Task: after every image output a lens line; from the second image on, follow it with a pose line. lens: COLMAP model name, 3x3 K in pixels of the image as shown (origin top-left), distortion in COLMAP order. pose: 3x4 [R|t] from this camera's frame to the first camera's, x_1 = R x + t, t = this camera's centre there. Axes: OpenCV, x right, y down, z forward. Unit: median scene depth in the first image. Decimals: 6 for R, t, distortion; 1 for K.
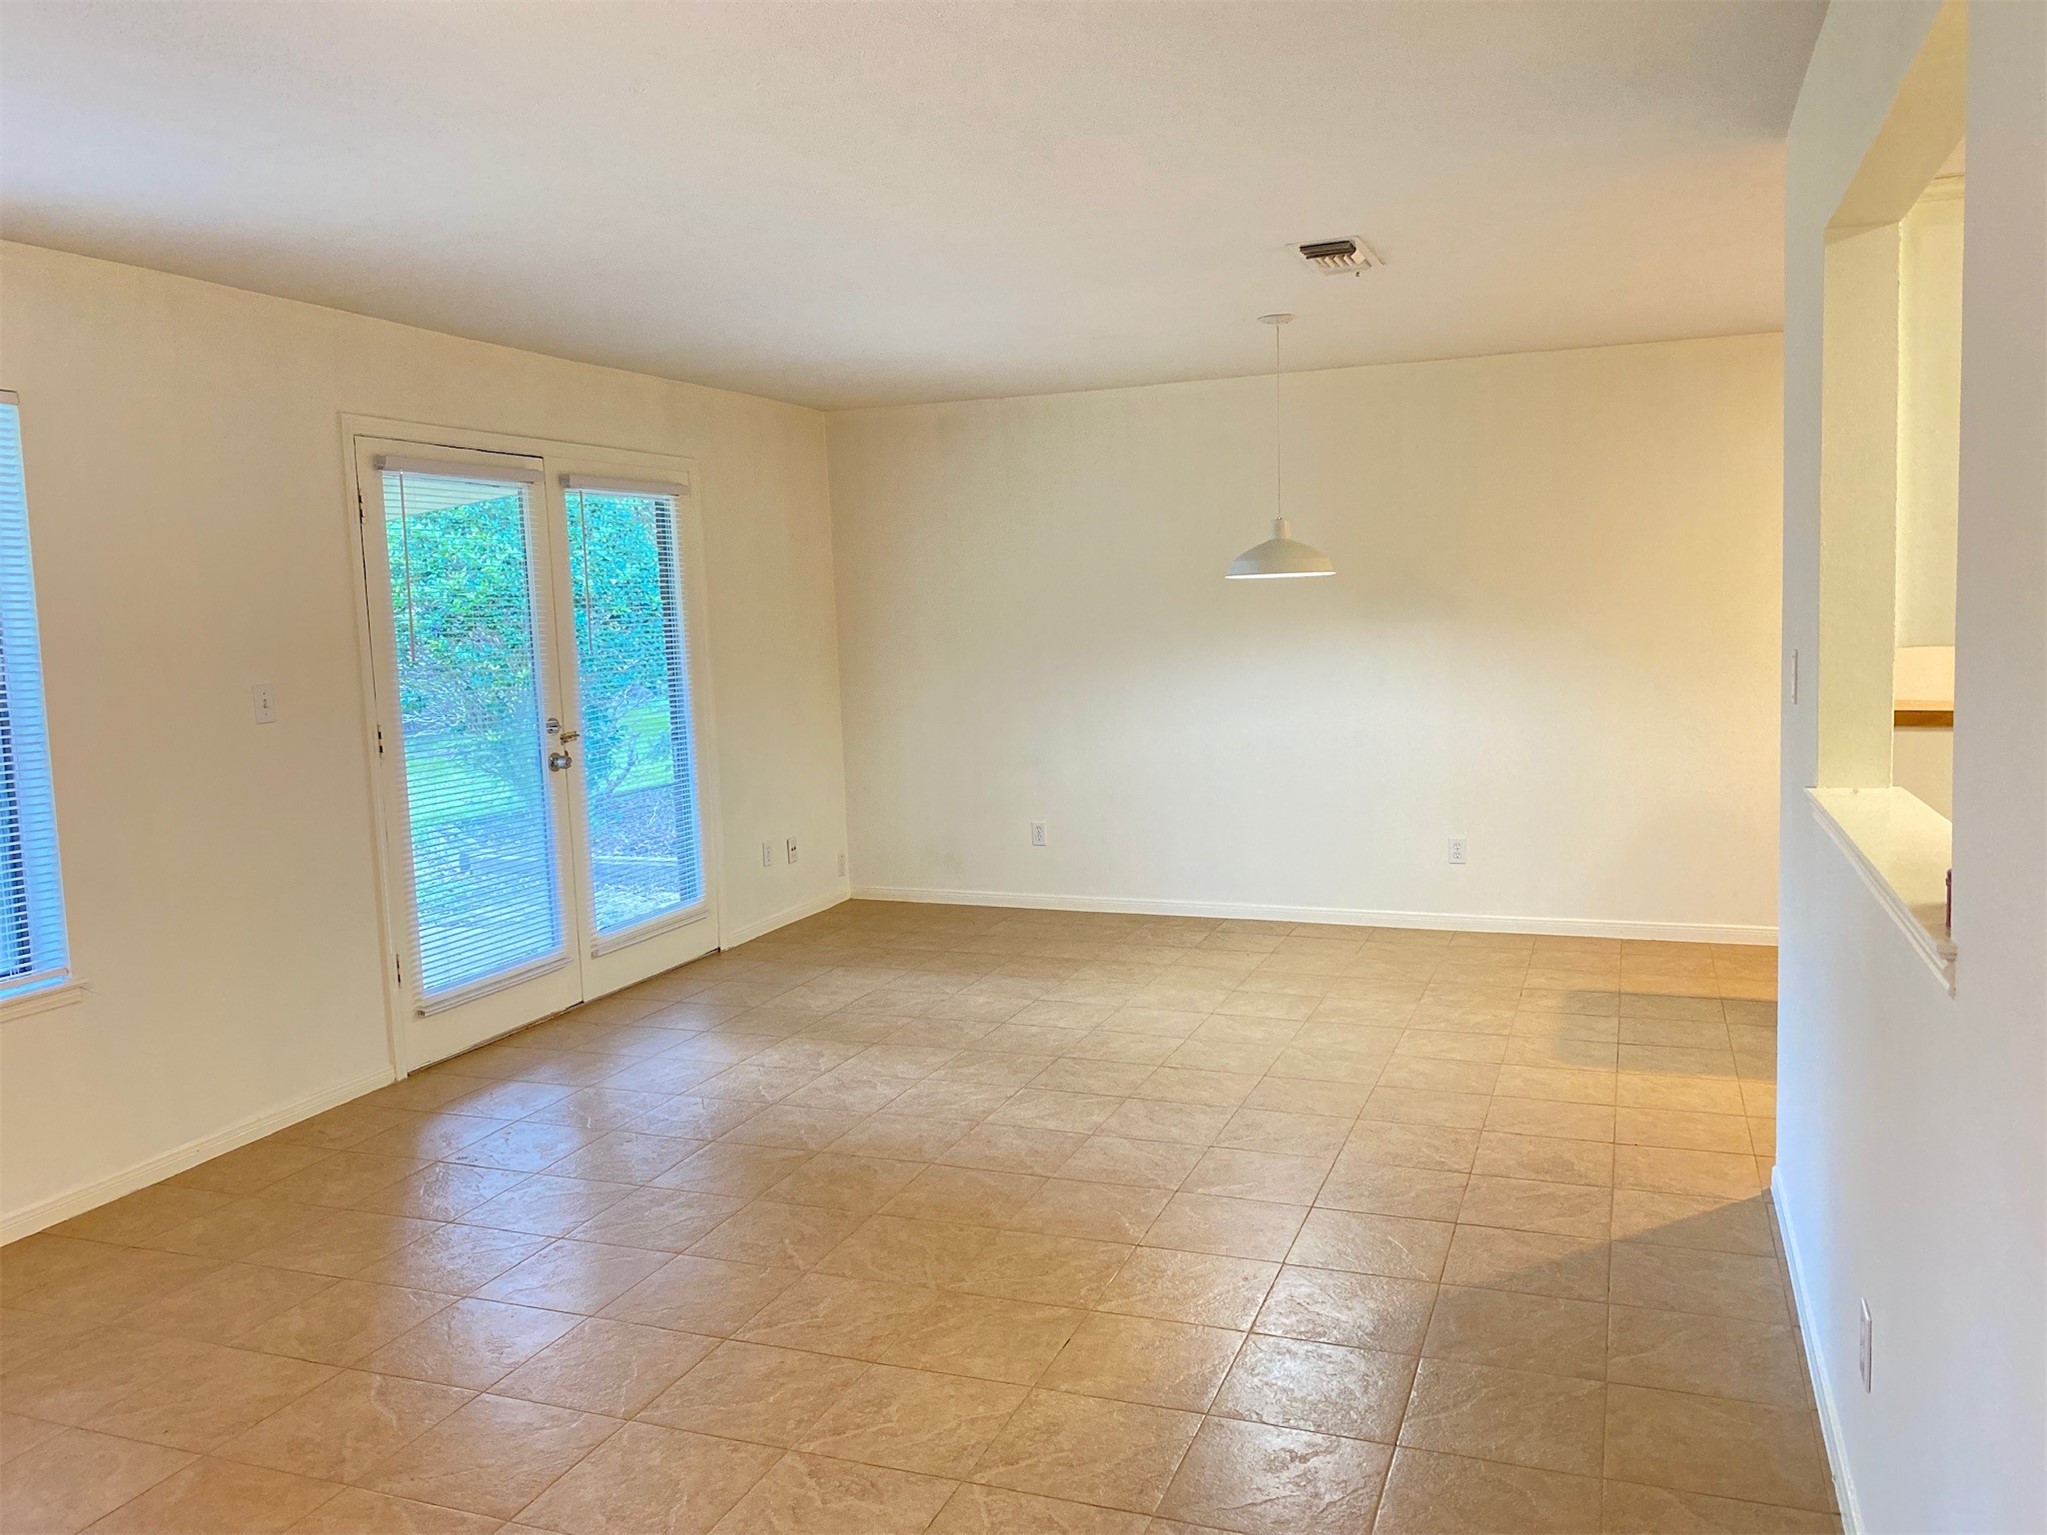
lens RADIAL K [[1568.8, 0, 1029.6], [0, 1568.8, 758.1], [0, 0, 1]] dist [0.007974, -0.003829]
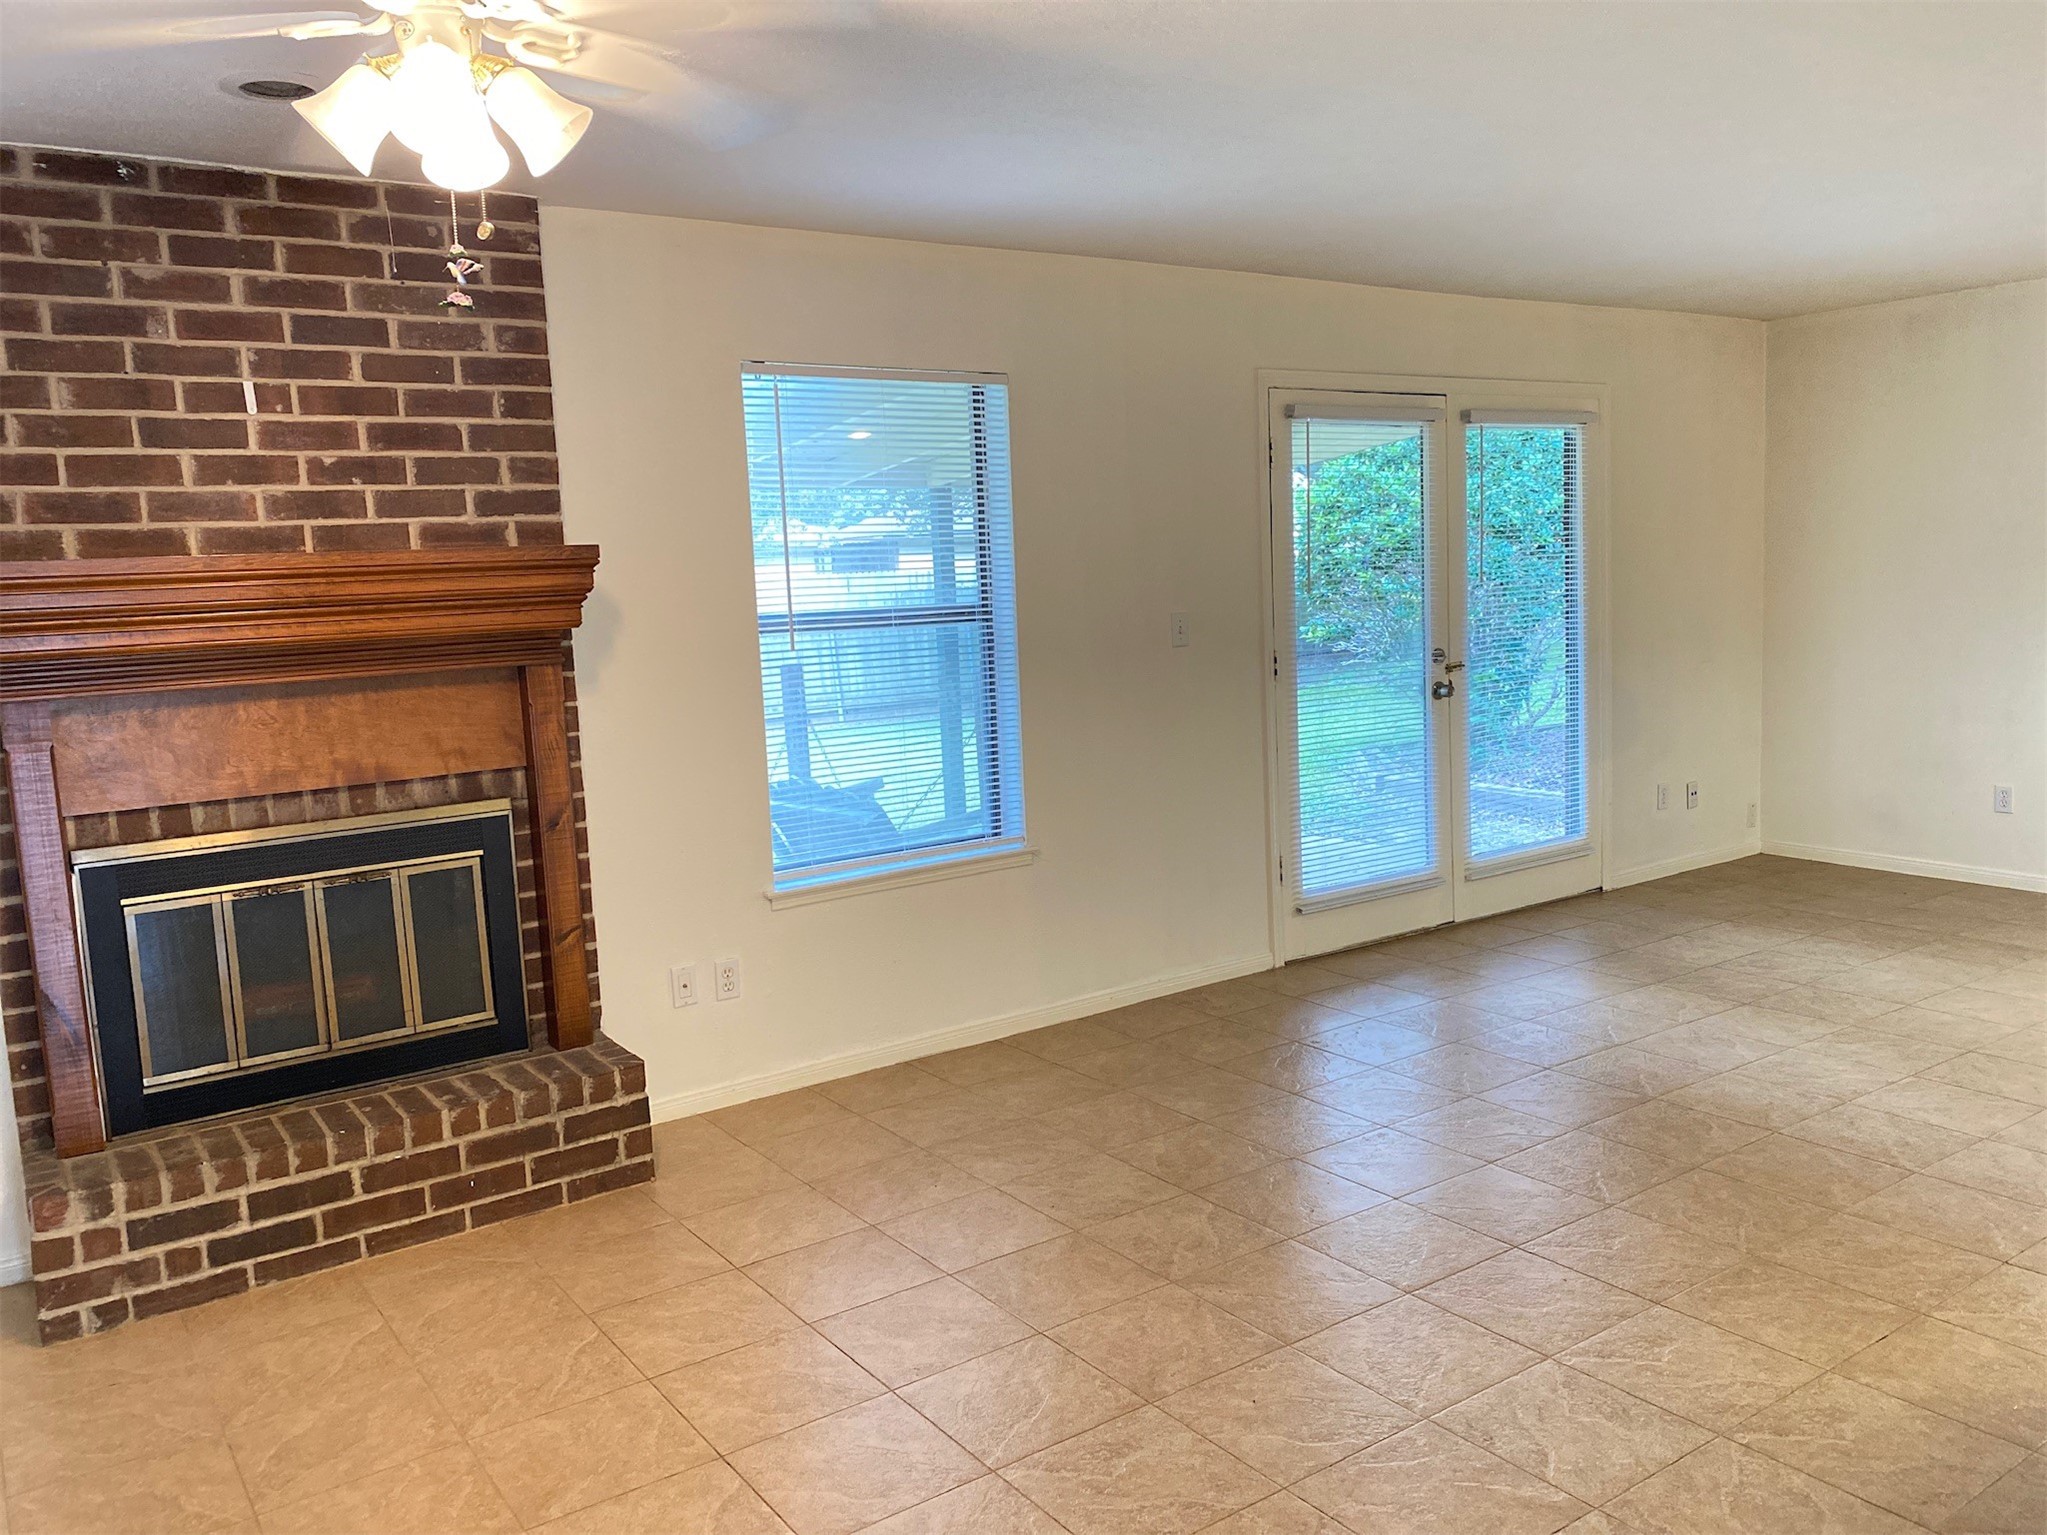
lens RADIAL K [[1567.0, 0, 1026.6], [0, 1567.0, 765.8], [0, 0, 1]] dist [0.009475, -0.007040]
pose [[0.831290, 0.071228, -0.551256, 0.059747], [-0.044861, 0.997118, 0.061188, 0.001298], [0.554025, -0.026136, 0.832090, -0.025901]]
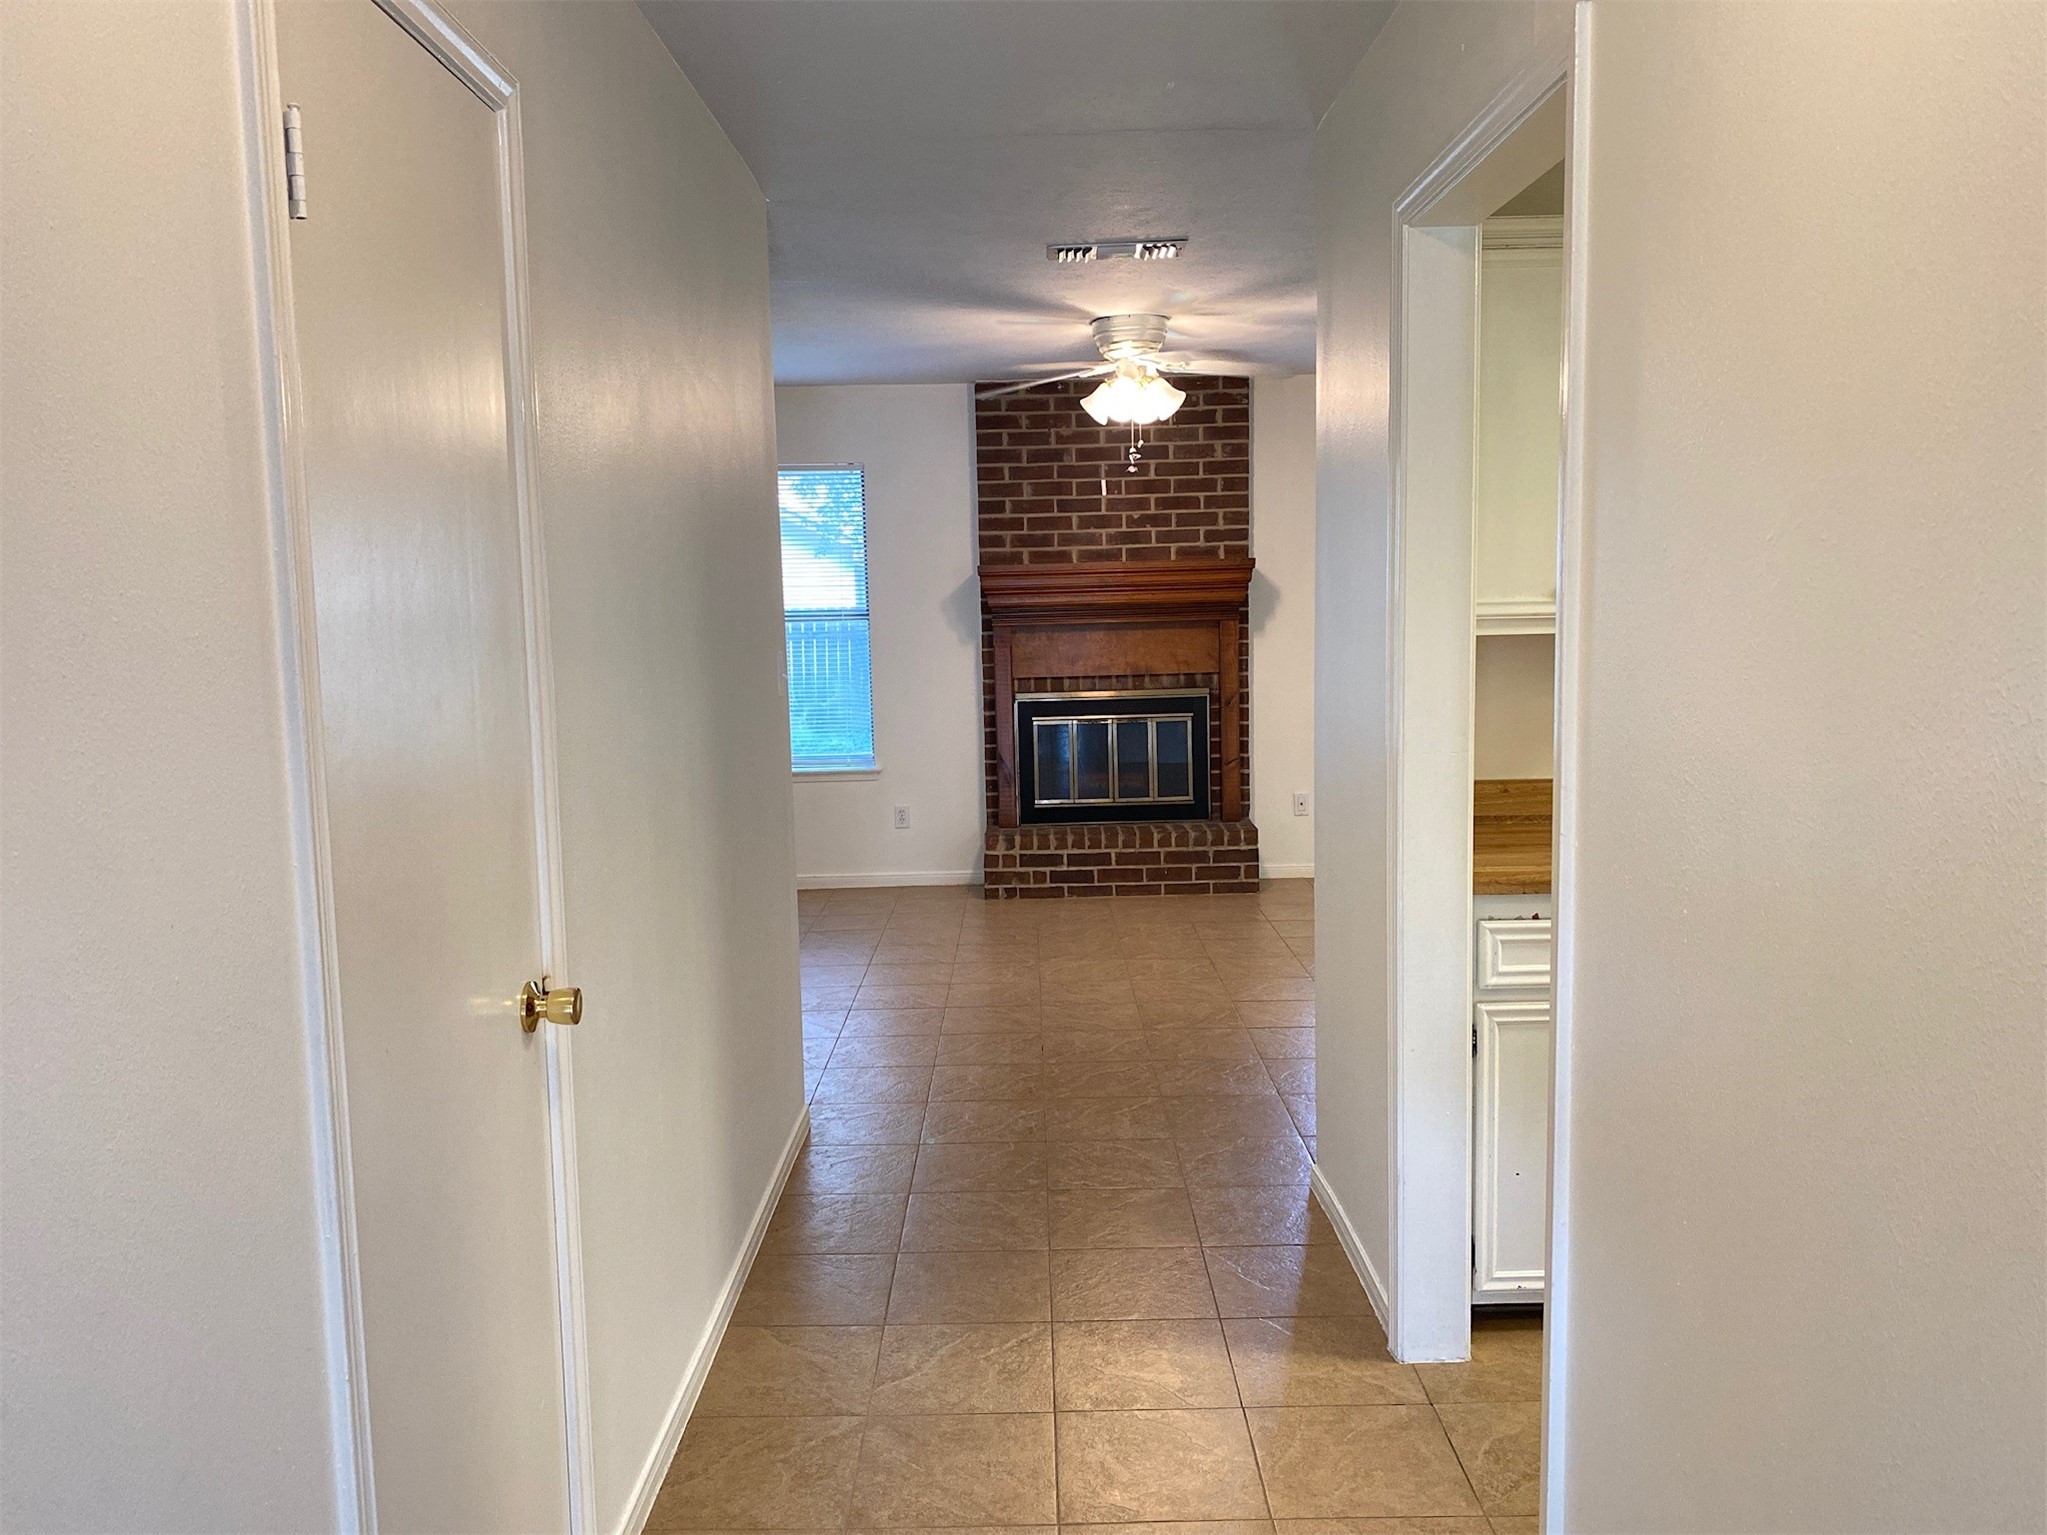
lens RADIAL K [[1541.3, 0, 1015.9], [0, 1541.3, 775.6], [0, 0, 1]] dist [0.131706, -0.237186]
pose [[0.356597, 0.138622, -0.923917, 0.784762], [-0.084473, 0.989664, 0.115883, 0.003127], [0.930432, 0.036723, 0.364621, -0.247453]]
